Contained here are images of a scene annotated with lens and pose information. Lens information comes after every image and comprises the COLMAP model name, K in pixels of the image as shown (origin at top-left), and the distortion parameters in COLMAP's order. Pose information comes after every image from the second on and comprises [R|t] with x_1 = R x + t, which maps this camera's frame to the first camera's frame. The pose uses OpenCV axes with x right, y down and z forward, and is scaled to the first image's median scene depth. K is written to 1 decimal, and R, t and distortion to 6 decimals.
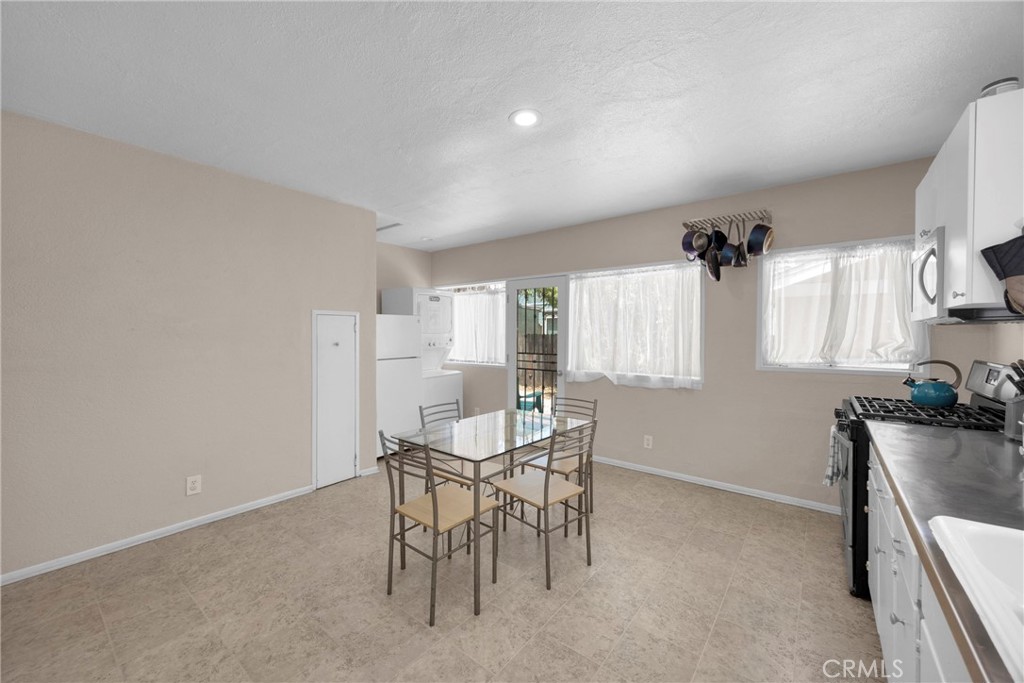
lens RADIAL K [[393.6, 0, 510.1], [0, 393.6, 337.1], [0, 0, 1]] dist [0.008460, -0.000080]
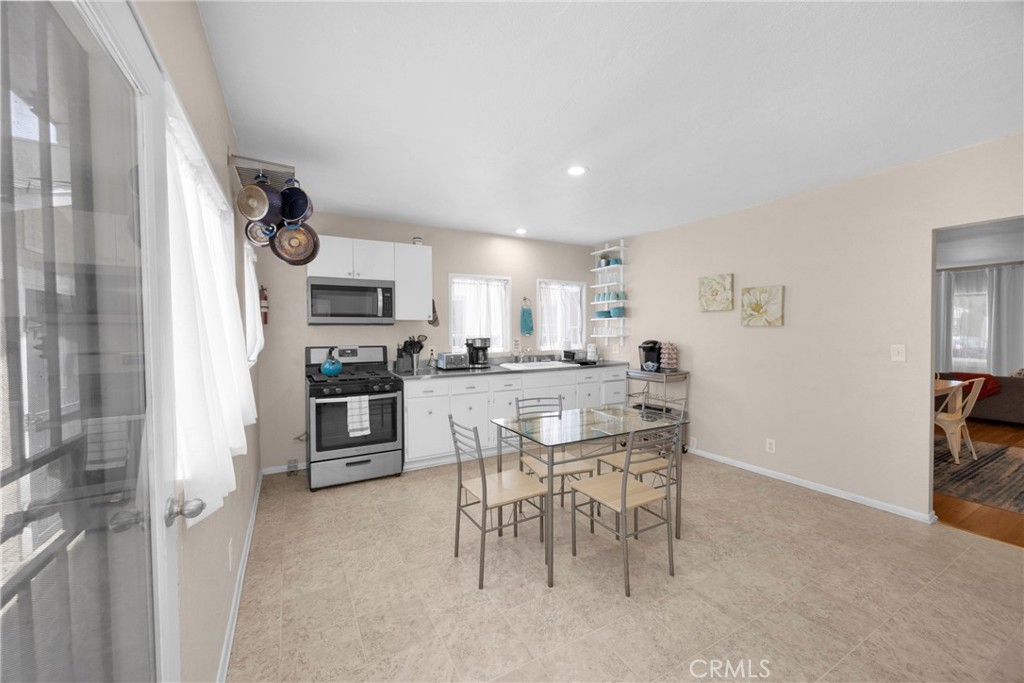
lens RADIAL K [[396.0, 0, 512.9], [0, 396.0, 344.4], [0, 0, 1]] dist [-0.001297, -0.000104]
pose [[-0.926100, -0.010192, 0.377141, -0.203308], [0.006446, 0.999062, 0.042827, -0.014169], [-0.377223, 0.042093, -0.925165, 1.749091]]
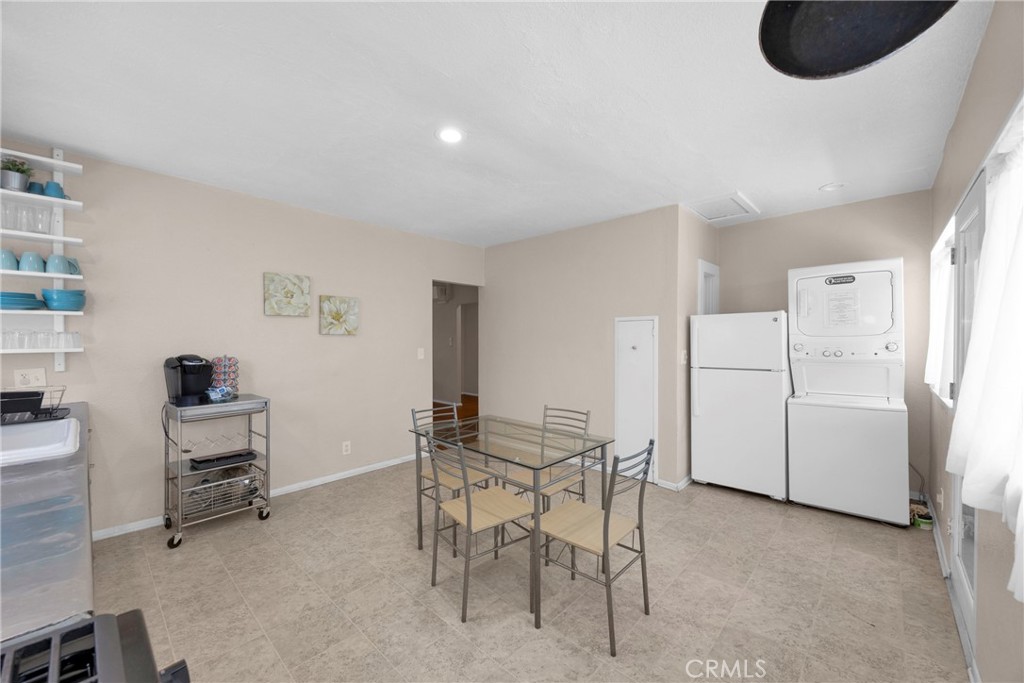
lens RADIAL K [[400.6, 0, 512.0], [0, 400.6, 341.5], [0, 0, 1]] dist [0.002825, 0.000255]
pose [[-0.077483, 0.006390, -0.996973, 0.819347], [-0.008723, 0.999937, 0.007087, -0.005400], [0.996956, 0.009245, -0.077422, 0.936580]]
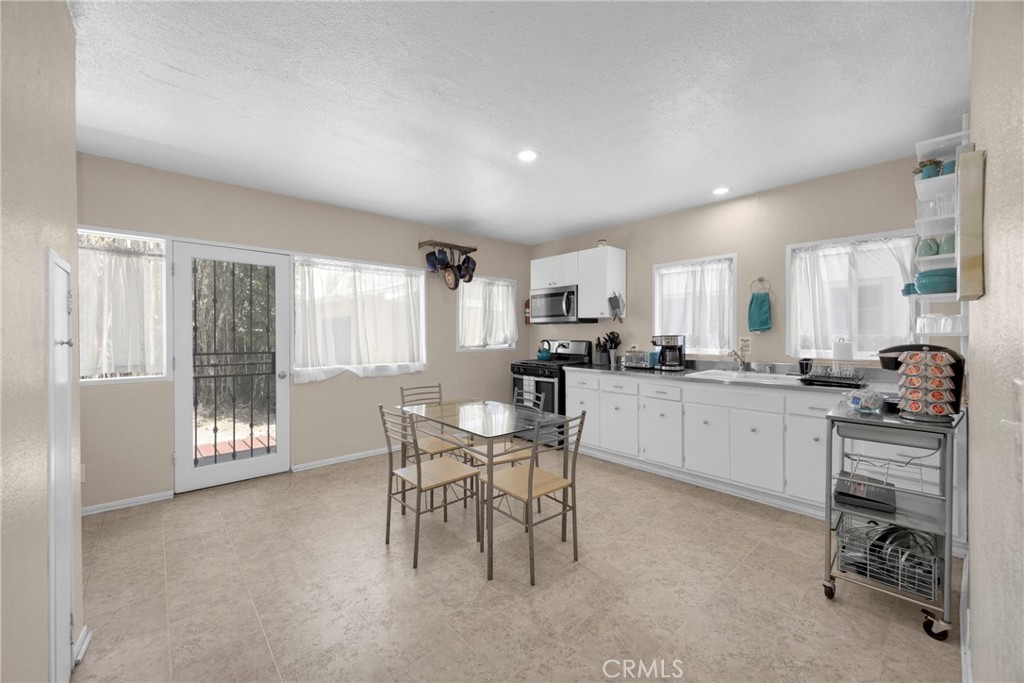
lens RADIAL K [[396.0, 0, 506.8], [0, 396.0, 341.0], [0, 0, 1]] dist [-0.005309, -0.000098]
pose [[0.175183, -0.018960, 0.984353, -0.913174], [0.008602, 0.999806, 0.017727, 0.018017], [-0.984498, 0.005361, 0.175312, 0.637132]]
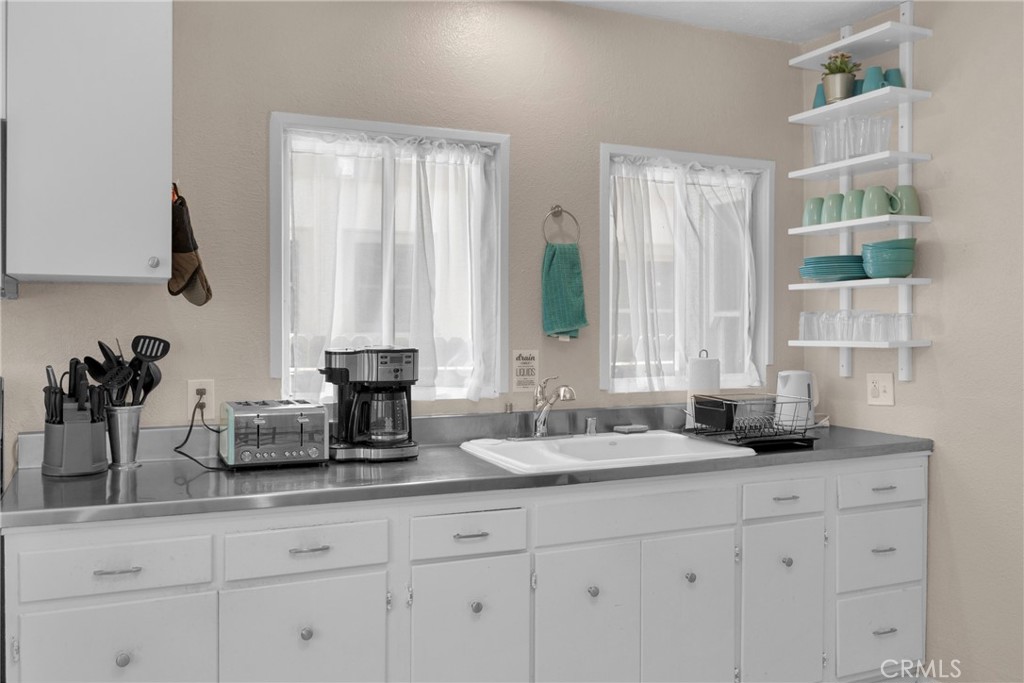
lens RADIAL K [[868.1, 0, 512.0], [0, 868.1, 341.5], [0, 0, 1]] dist [-0.012911, -0.005175]
pose [[-0.892208, -0.010674, 0.451500, -0.034123], [0.000070, 0.999717, 0.023772, -0.002747], [-0.451626, 0.021241, -0.891955, 1.100752]]
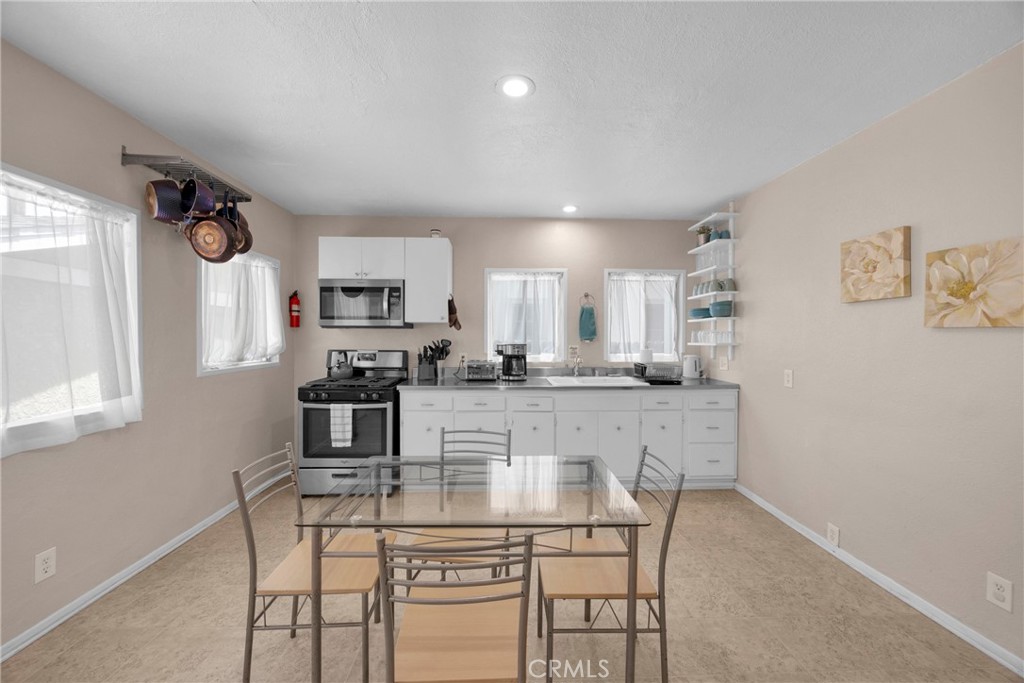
lens RADIAL K [[389.5, 0, 510.6], [0, 389.5, 343.1], [0, 0, 1]] dist [-0.004773, 0.000047]
pose [[-0.649392, -0.016378, 0.760277, -0.453621], [0.000991, 0.999749, 0.022383, -0.004422], [-0.760453, 0.015289, -0.649213, 1.174863]]
